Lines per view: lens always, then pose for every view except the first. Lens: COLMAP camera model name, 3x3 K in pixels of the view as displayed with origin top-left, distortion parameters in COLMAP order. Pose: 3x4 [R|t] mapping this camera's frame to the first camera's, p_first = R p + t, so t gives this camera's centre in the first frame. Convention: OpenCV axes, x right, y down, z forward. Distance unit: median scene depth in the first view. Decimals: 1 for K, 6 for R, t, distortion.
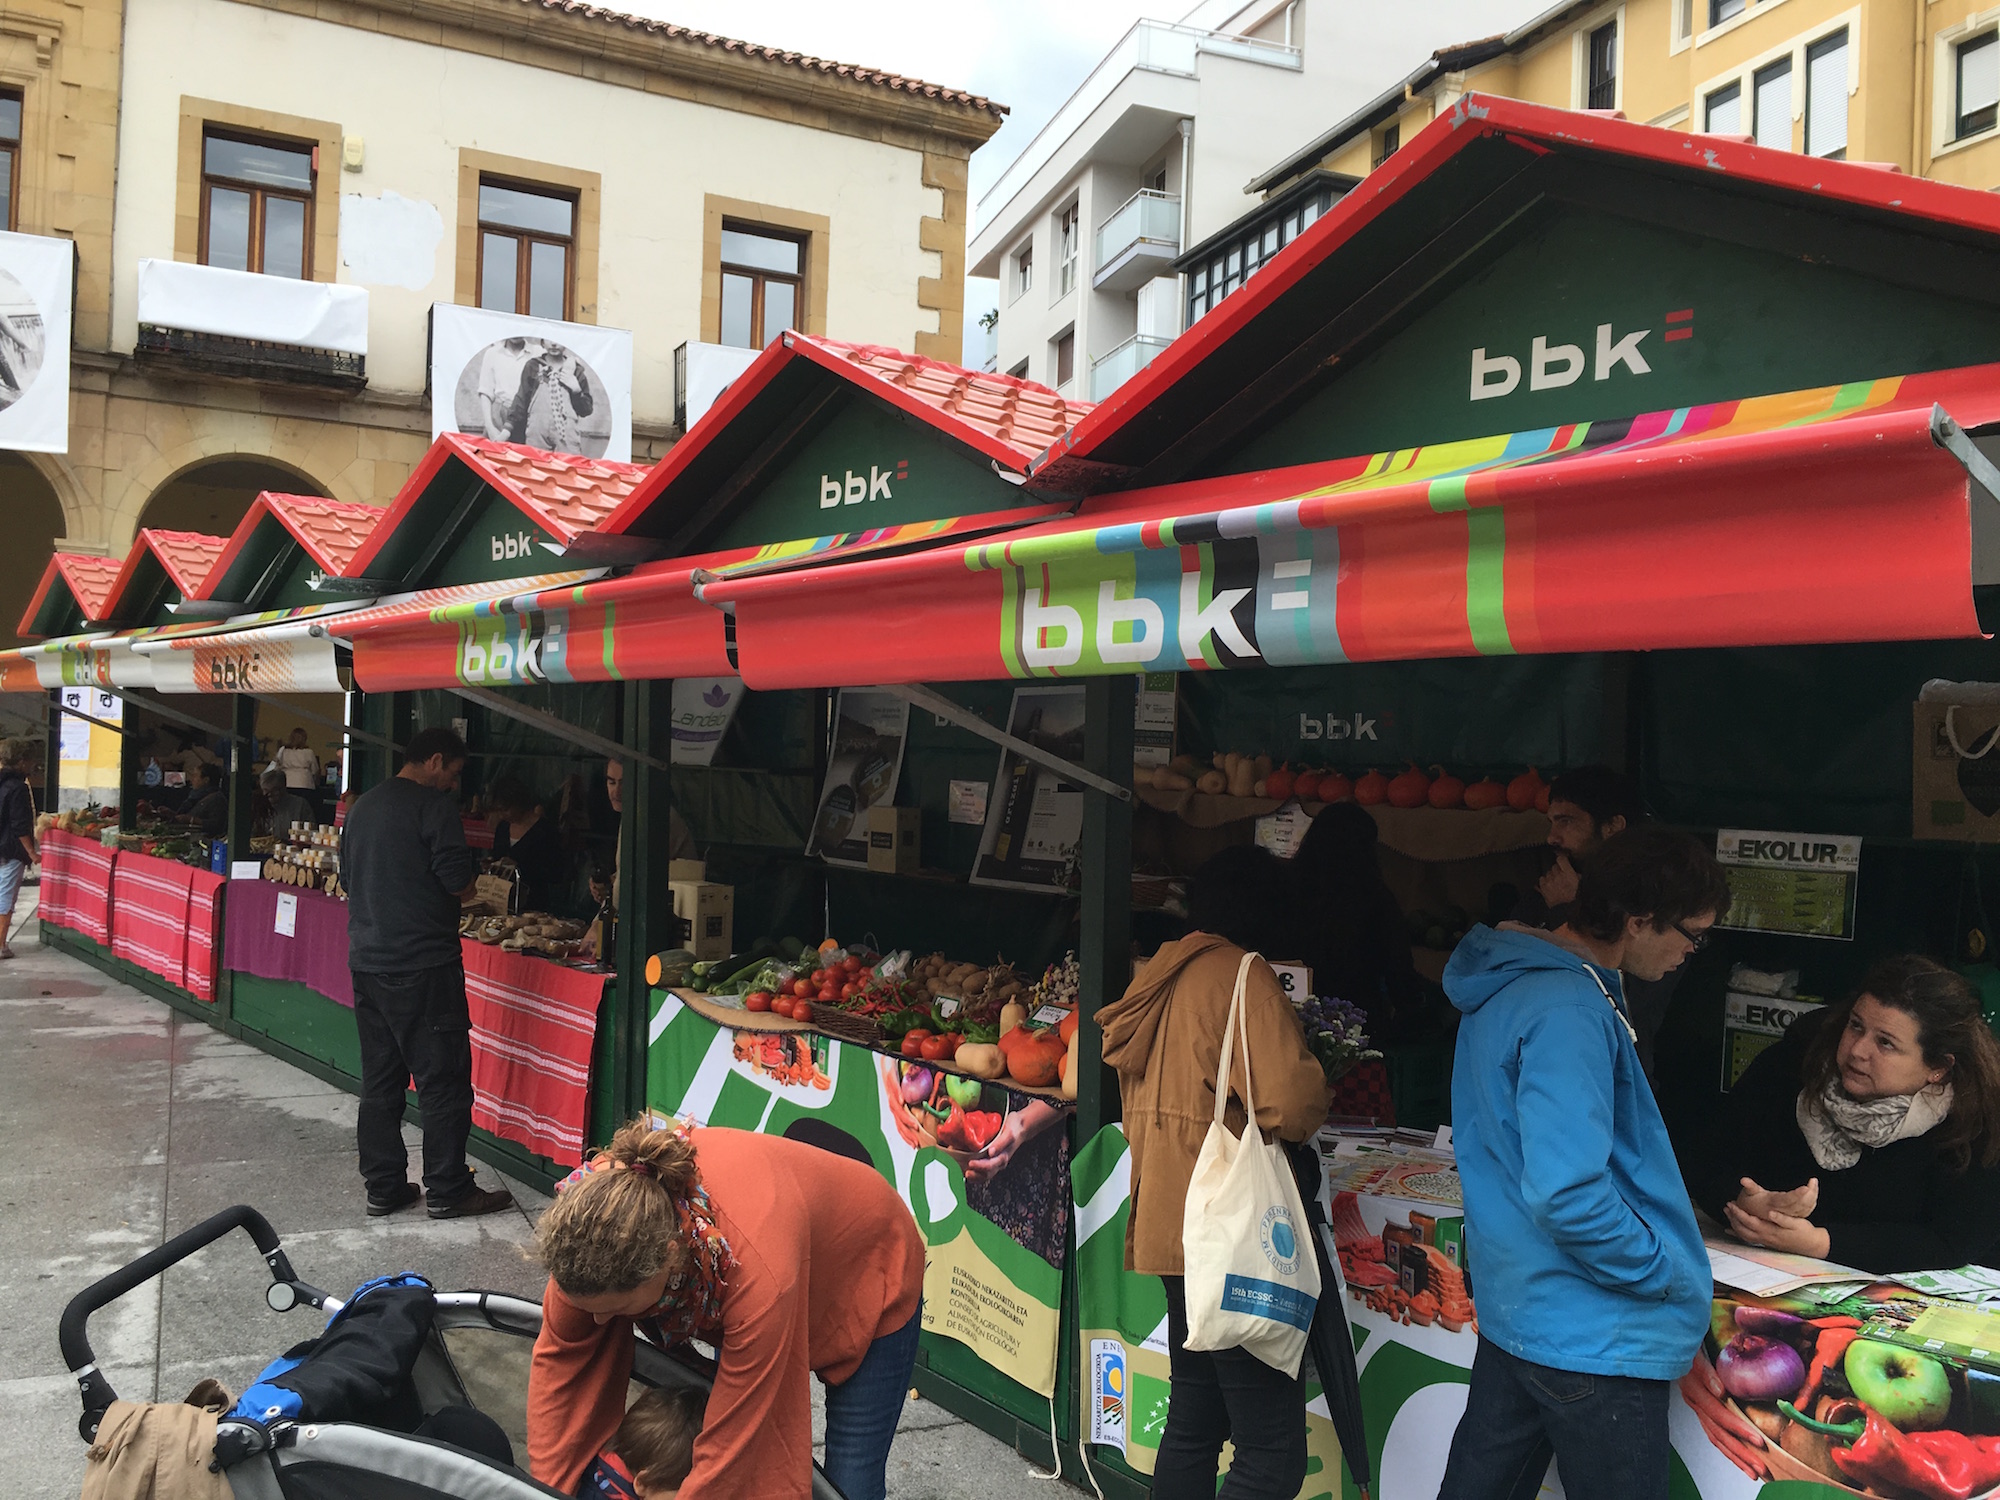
lens RADIAL K [[1690.0, 0, 995.8], [0, 1690.0, 760.9], [0, 0, 1]] dist [0.051133, -0.075766]
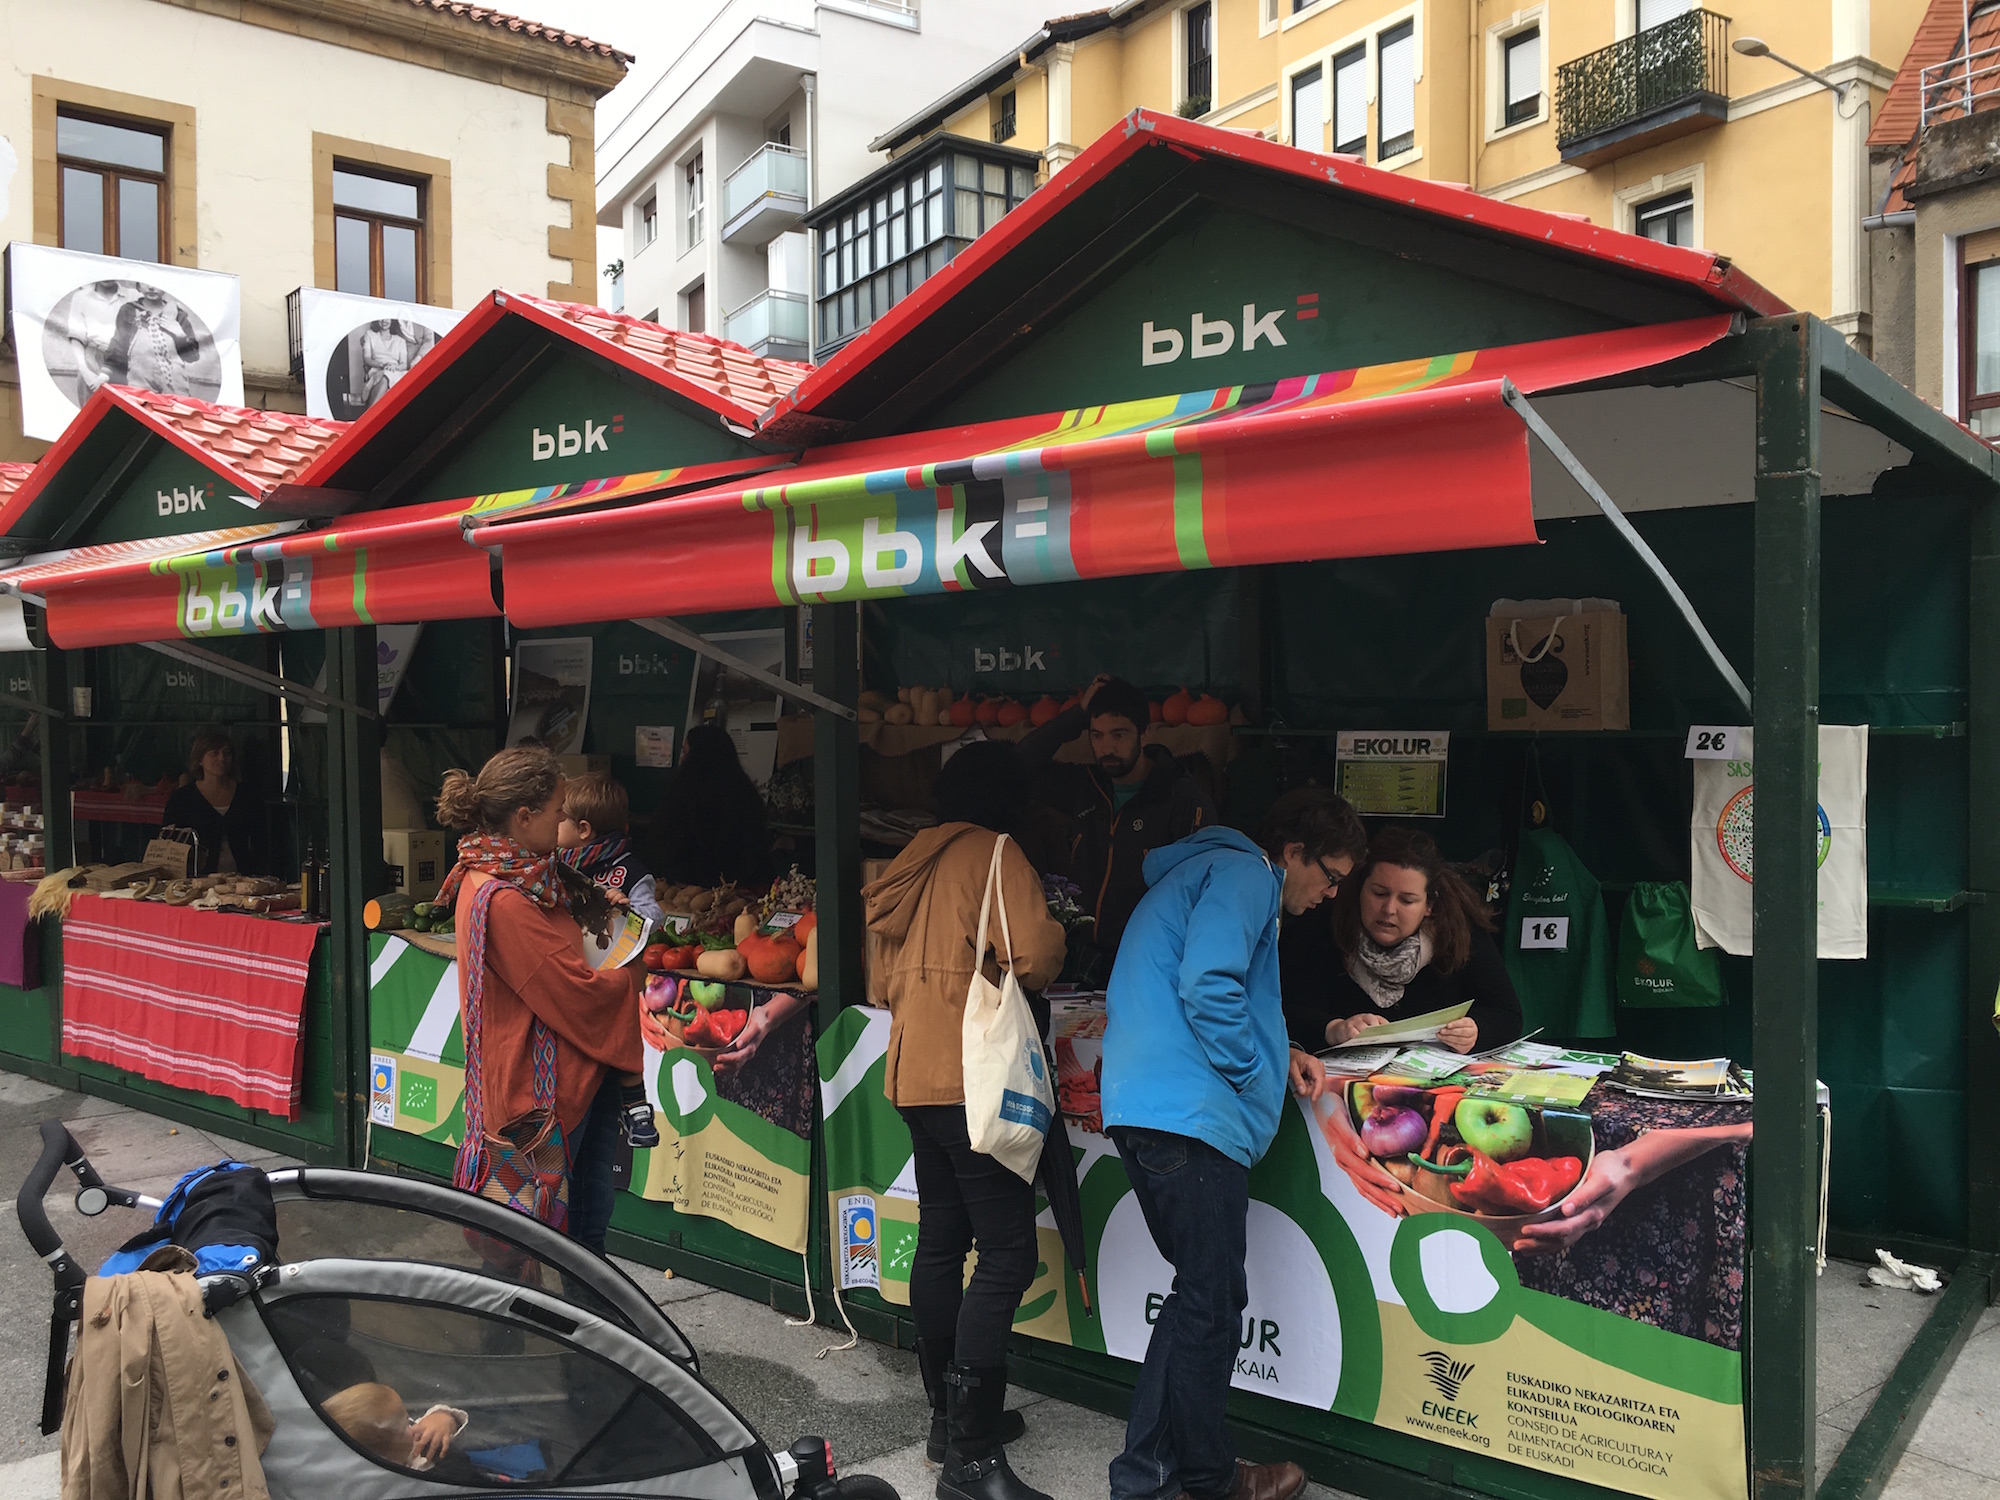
lens RADIAL K [[1677.0, 0, 1002.4], [0, 1677.0, 760.3], [0, 0, 1]] dist [0.074717, -0.103148]
pose [[0.975848, -0.043480, 0.214078, -0.051721], [0.037797, 0.998818, 0.030569, 0.015569], [-0.215154, -0.021739, 0.976338, -0.088166]]
